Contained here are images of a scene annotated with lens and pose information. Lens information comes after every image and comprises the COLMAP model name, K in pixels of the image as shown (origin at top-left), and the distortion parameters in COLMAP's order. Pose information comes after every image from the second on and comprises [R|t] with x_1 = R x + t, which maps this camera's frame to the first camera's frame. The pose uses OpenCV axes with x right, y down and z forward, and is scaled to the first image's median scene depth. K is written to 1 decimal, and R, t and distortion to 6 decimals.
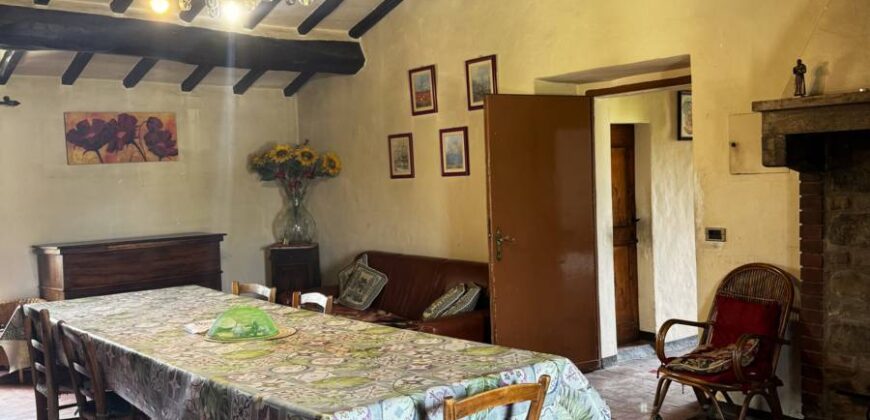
lens RADIAL K [[820.9, 0, 435.0], [0, 820.9, 210.0], [0, 0, 1]] dist [0.124017, -0.266111]
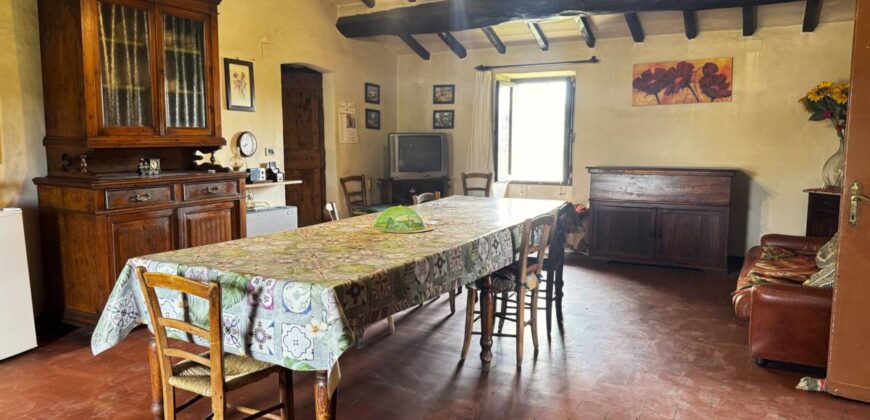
lens RADIAL K [[607.9, 0, 429.9], [0, 607.9, 207.4], [0, 0, 1]] dist [0.102167, -0.163914]
pose [[0.362753, 0.140709, -0.921201, 0.343025], [-0.057957, 0.990028, 0.128400, -0.002623], [0.930081, 0.006812, 0.367291, 0.353765]]
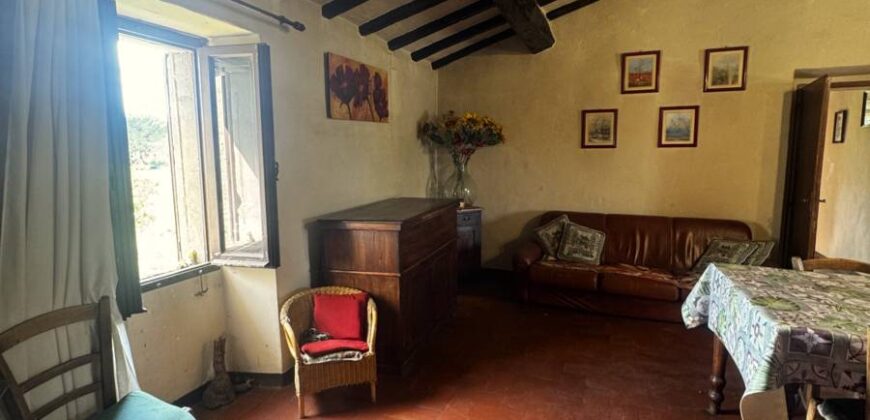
lens RADIAL K [[473.6, 0, 432.8], [0, 473.6, 207.2], [0, 0, 1]] dist [-0.004502, -0.002069]
pose [[0.865386, -0.028759, 0.500280, -0.581192], [-0.004018, 0.997921, 0.064317, 0.002489], [-0.501090, -0.057670, 0.863472, 0.536373]]
